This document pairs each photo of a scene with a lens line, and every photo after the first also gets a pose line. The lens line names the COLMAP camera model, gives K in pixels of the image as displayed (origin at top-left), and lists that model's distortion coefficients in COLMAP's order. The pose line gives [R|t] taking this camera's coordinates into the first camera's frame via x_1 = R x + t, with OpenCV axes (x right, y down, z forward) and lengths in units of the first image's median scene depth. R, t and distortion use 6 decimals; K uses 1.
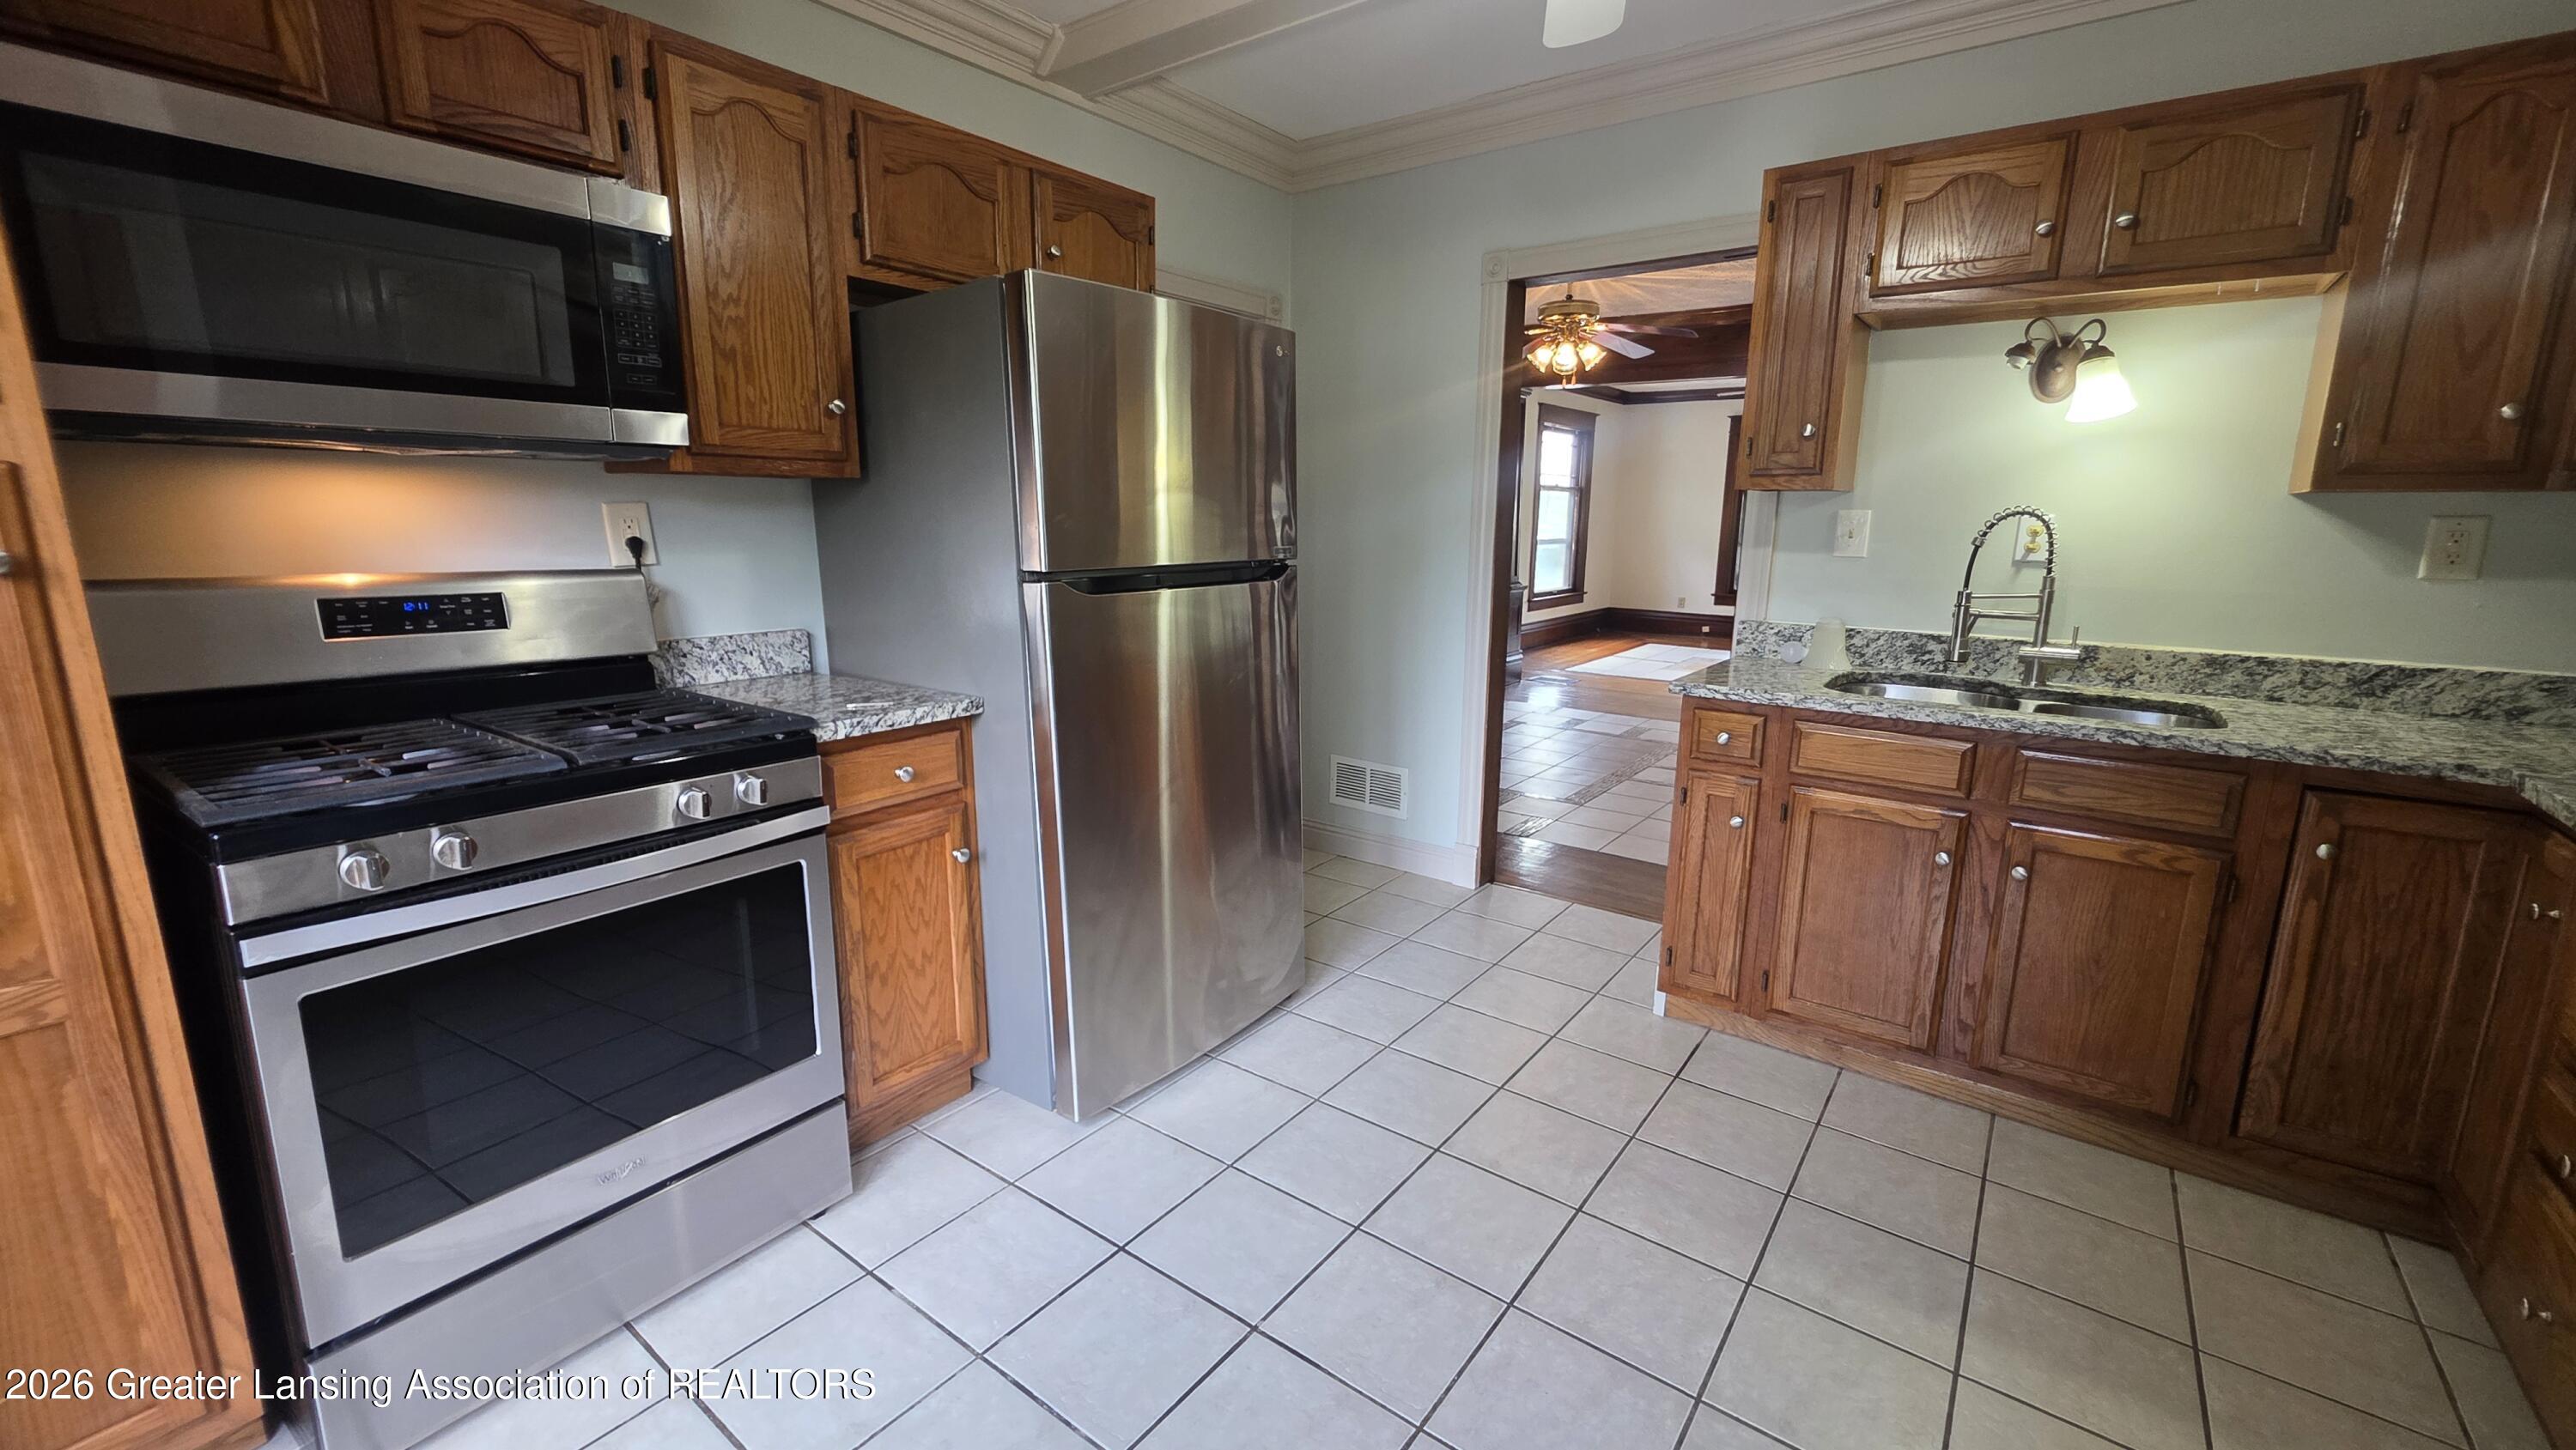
lens RADIAL K [[1036.5, 0, 1272.8], [0, 1036.5, 712.2], [0, 0, 1]] dist [0.000924, -0.000075]
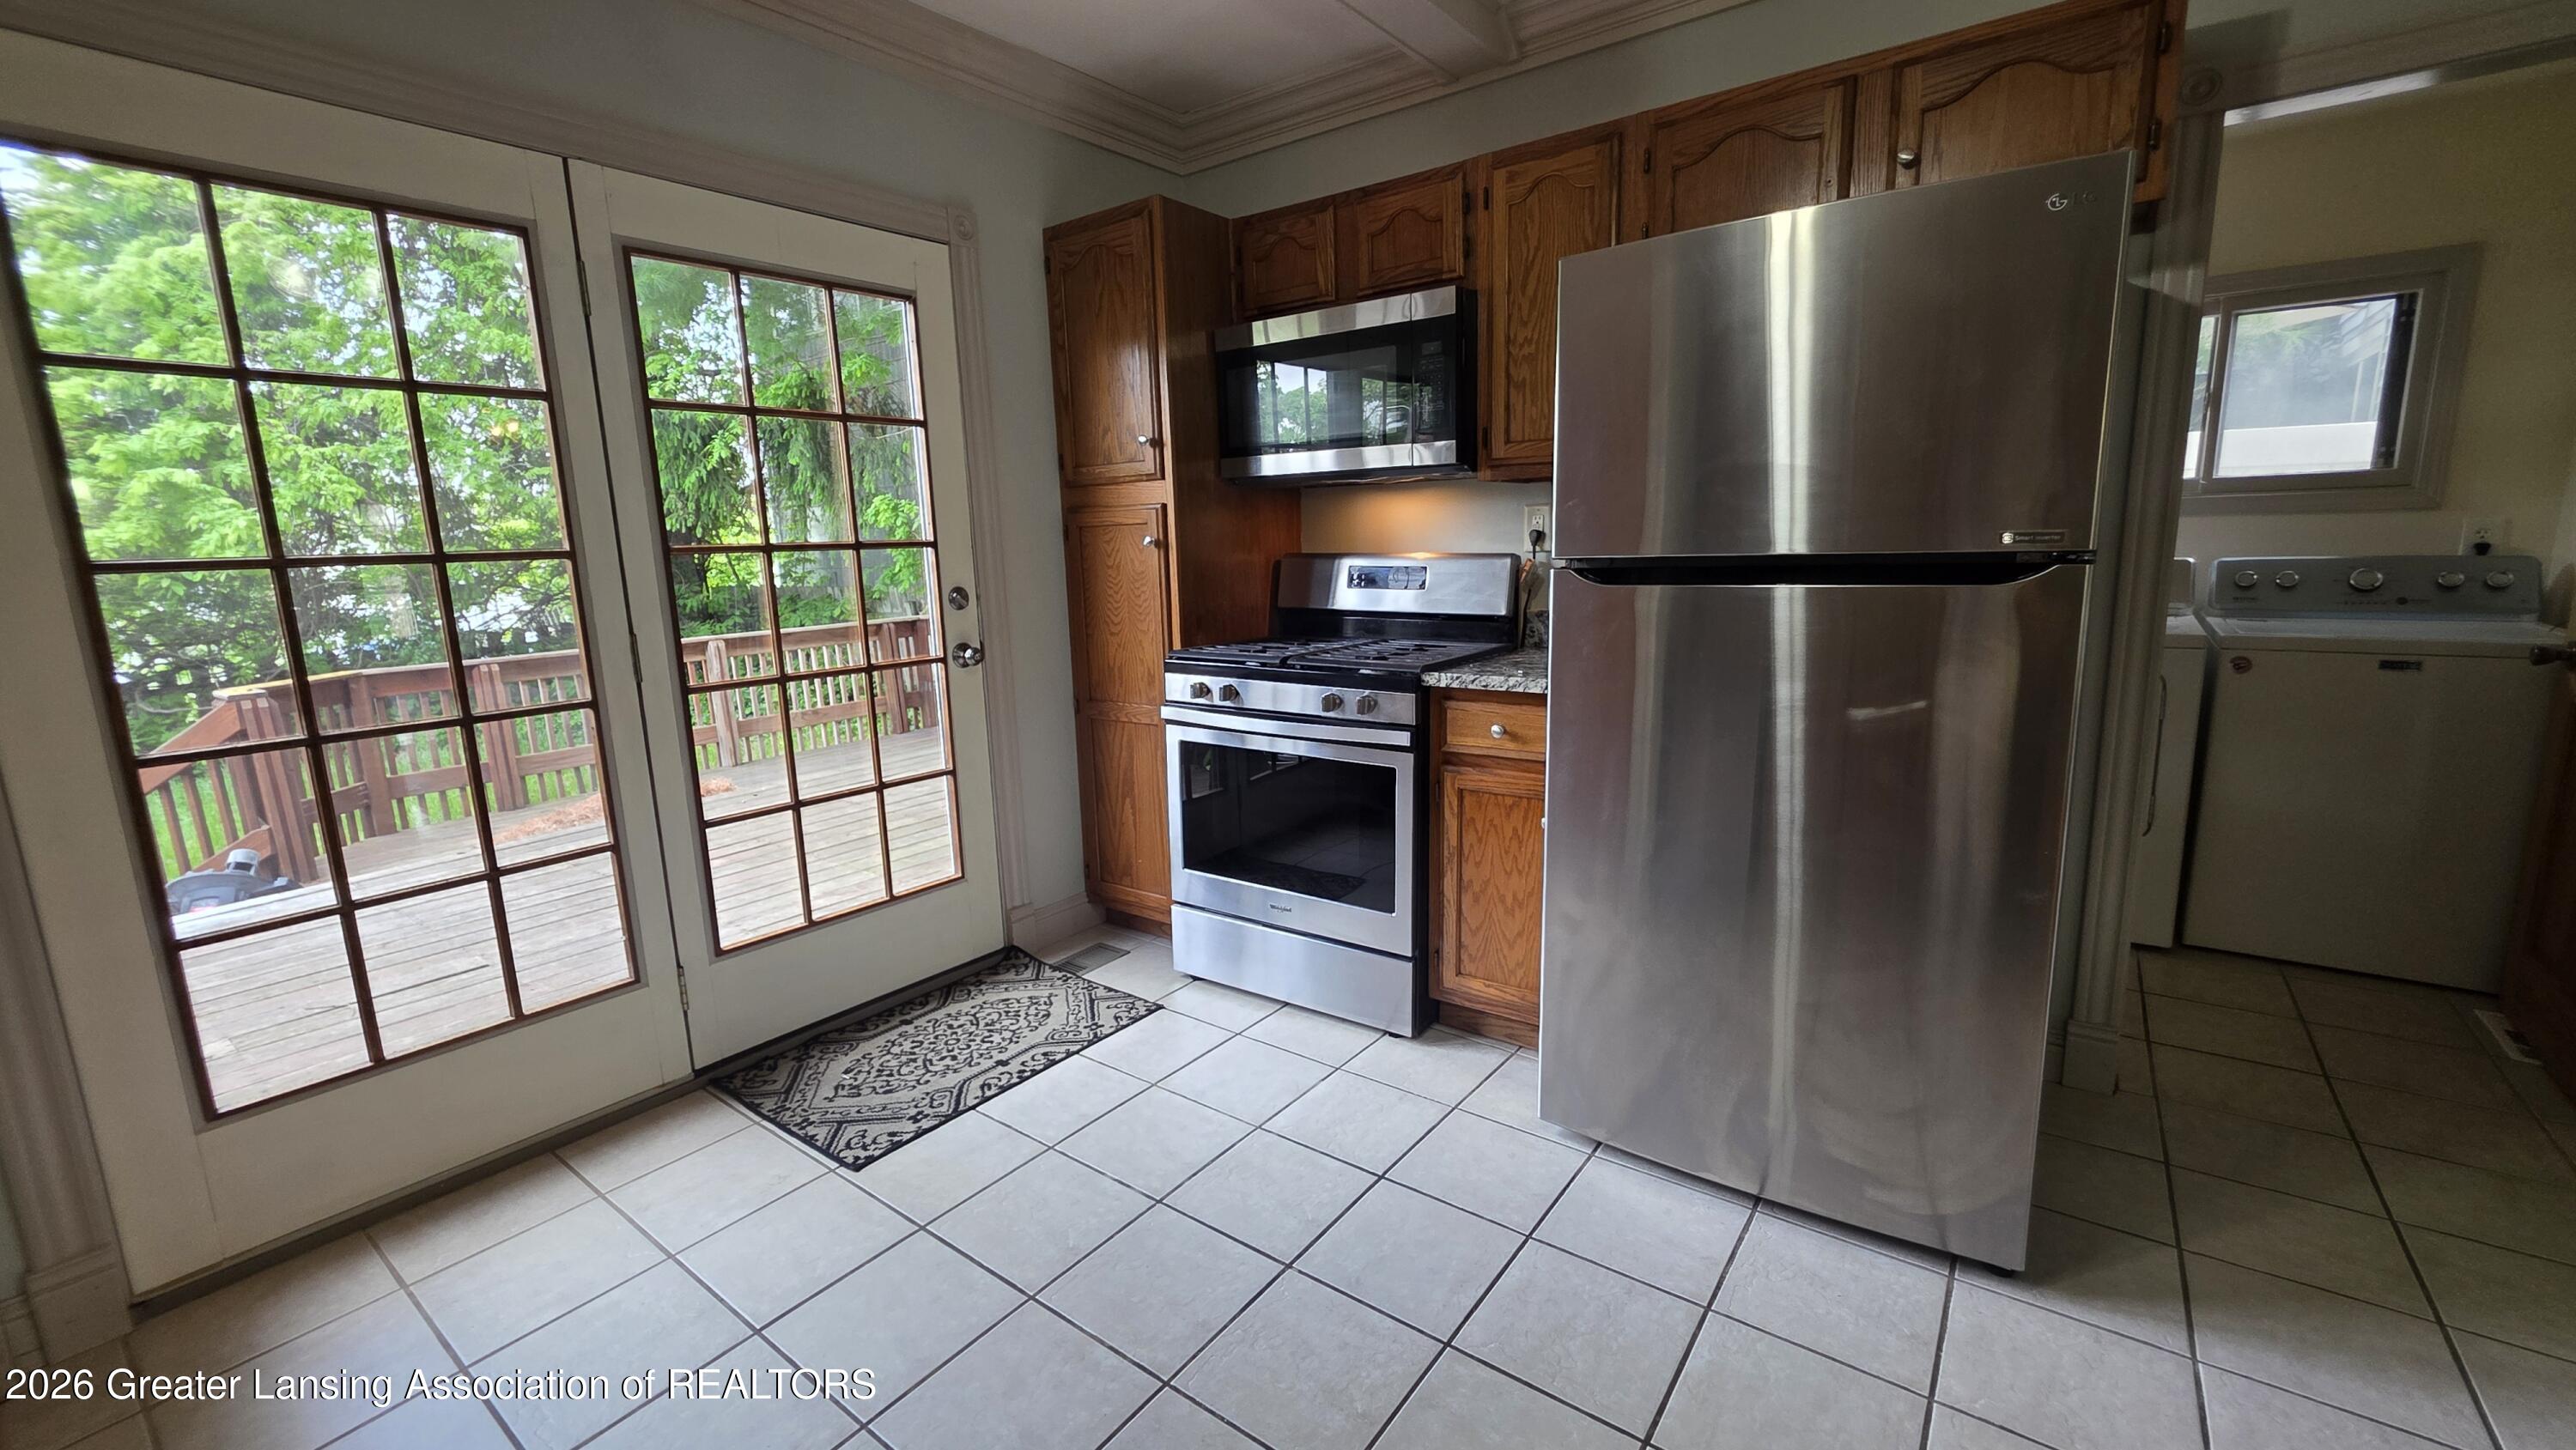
lens RADIAL K [[1036.5, 0, 1305.2], [0, 1036.5, 709.7], [0, 0, 1]] dist [0.000924, -0.000075]
pose [[0.023066, 0.154613, -0.987706, 0.711144], [-0.158590, 0.976025, 0.149081, -0.093201], [0.987075, 0.153201, 0.047033, 0.666409]]
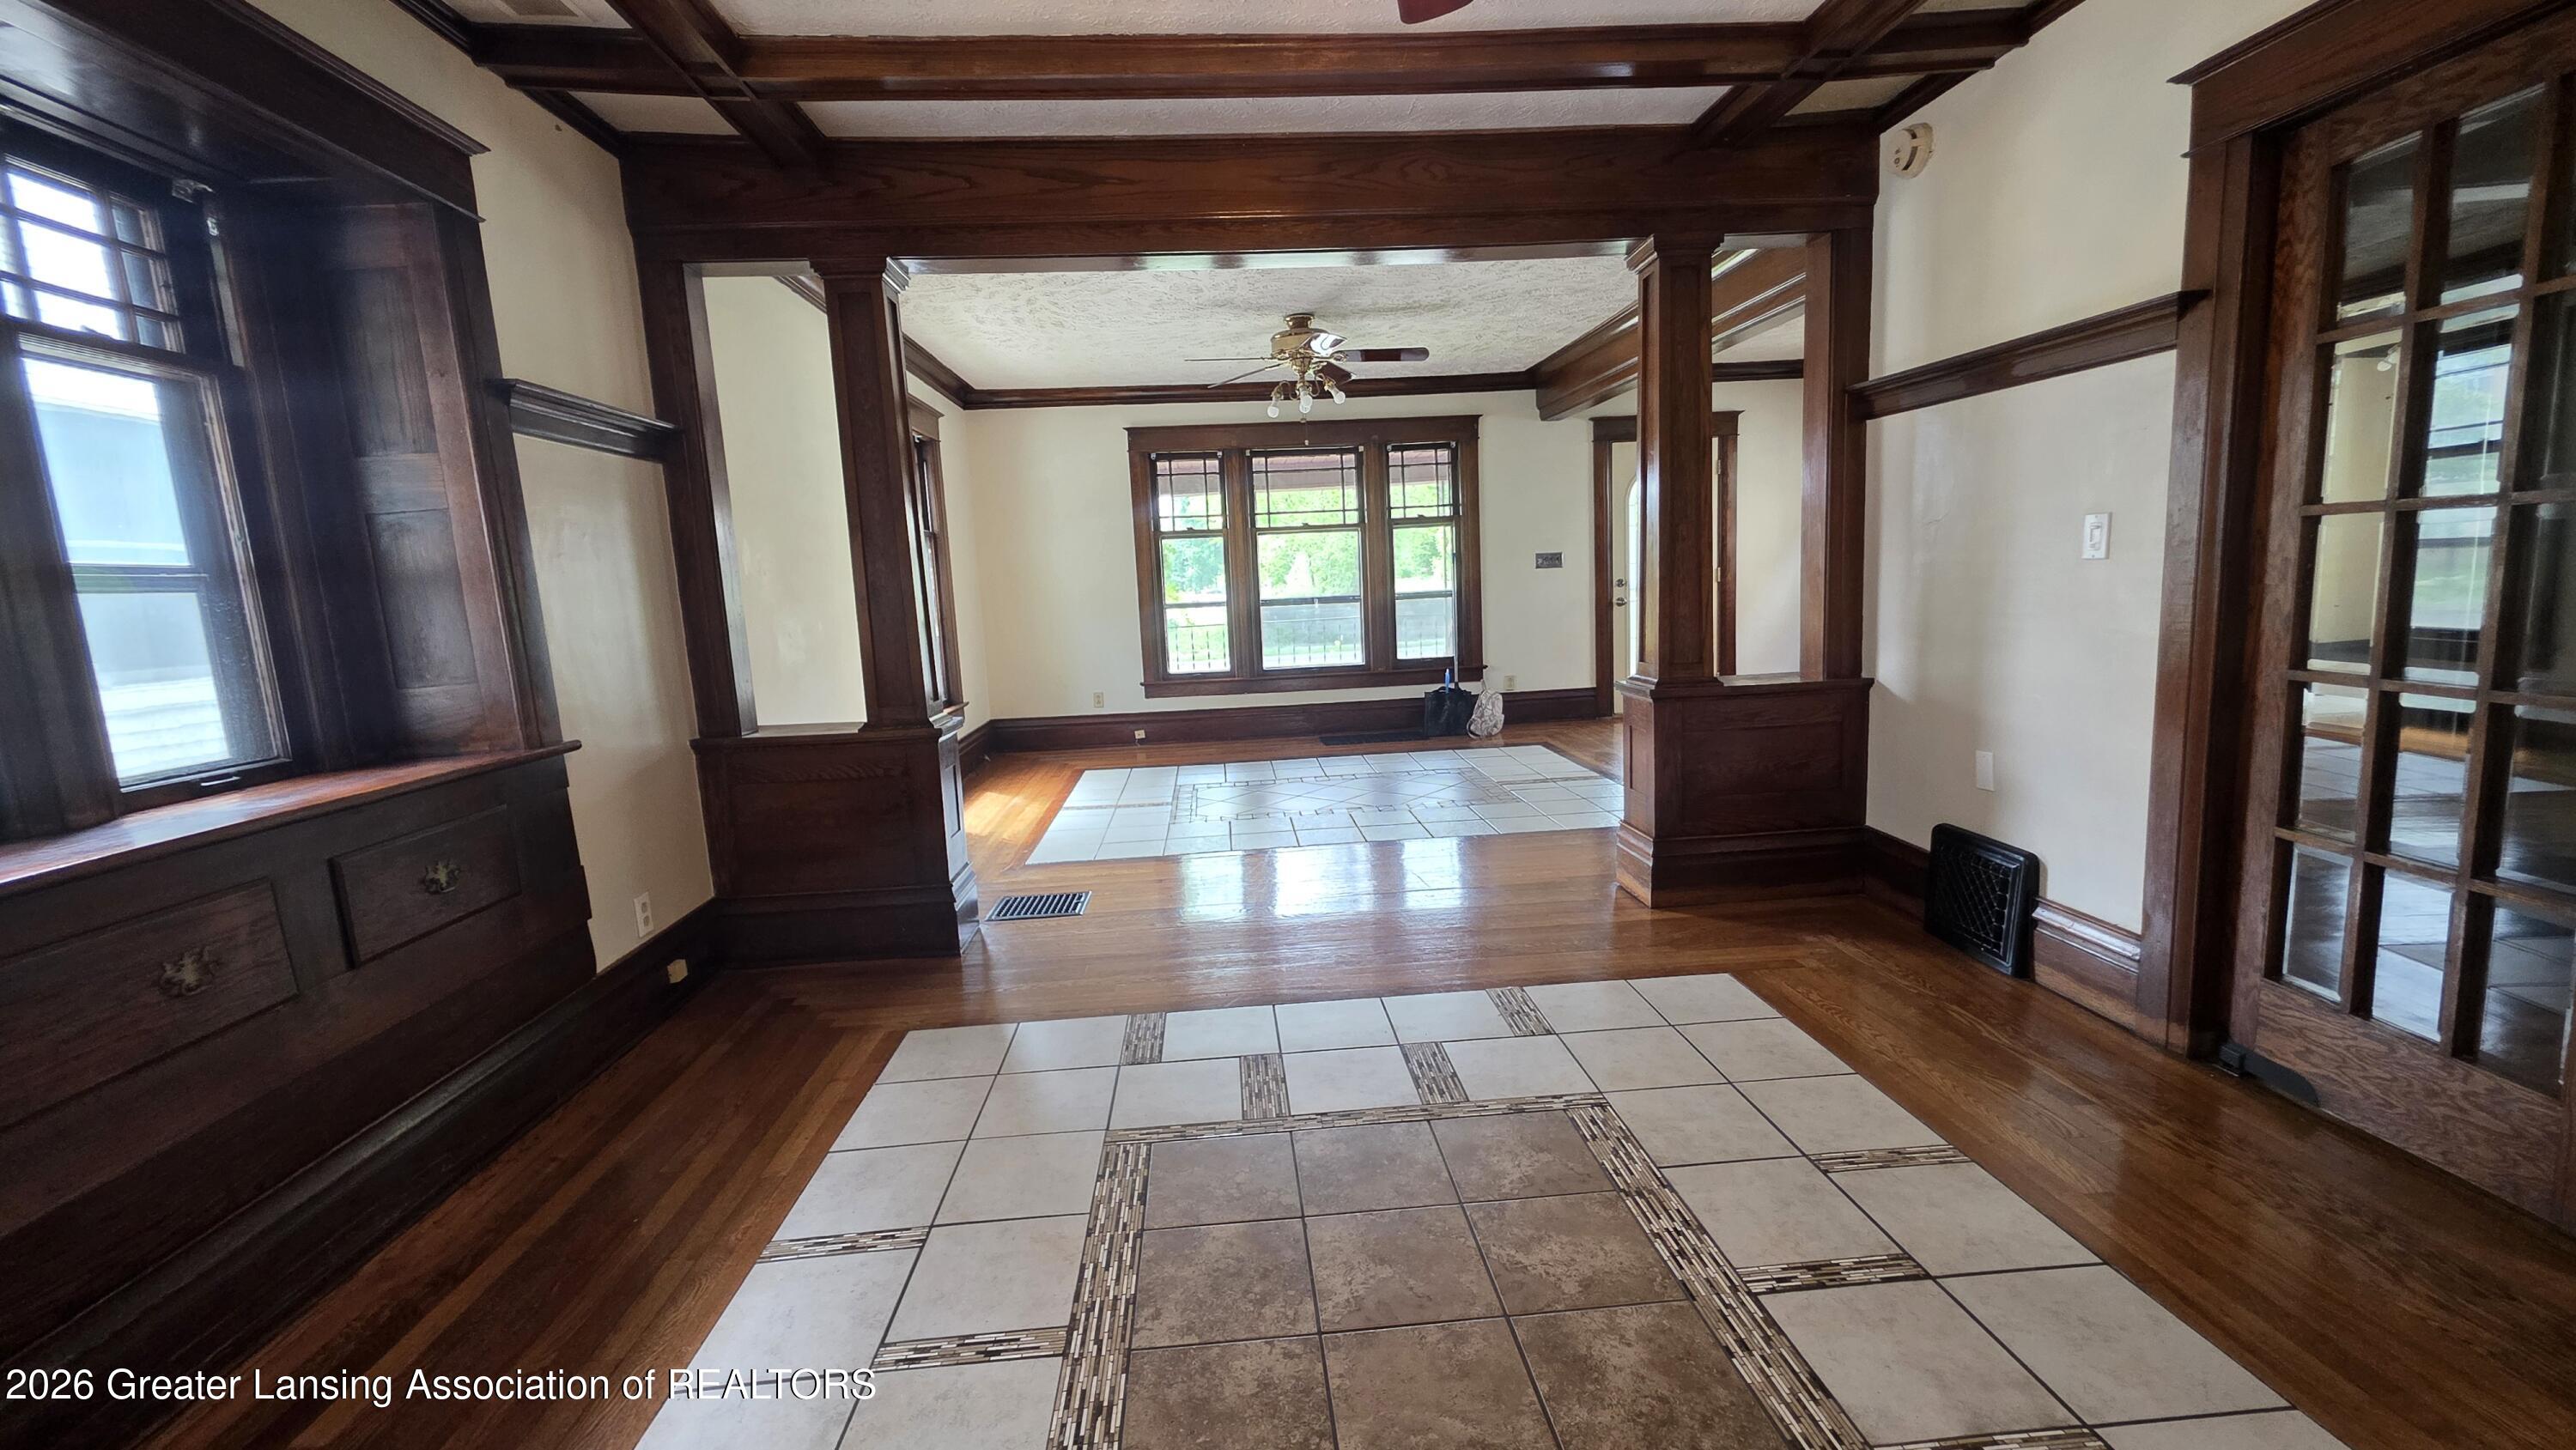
lens RADIAL K [[1036.5, 0, 1274.1], [0, 1036.5, 718.1], [0, 0, 1]] dist [0.000924, -0.000075]
pose [[0.750316, -0.132382, 0.647689, 0.202497], [0.181015, 0.983442, -0.008690, -0.335473], [-0.635814, 0.123762, 0.761855, 2.044359]]
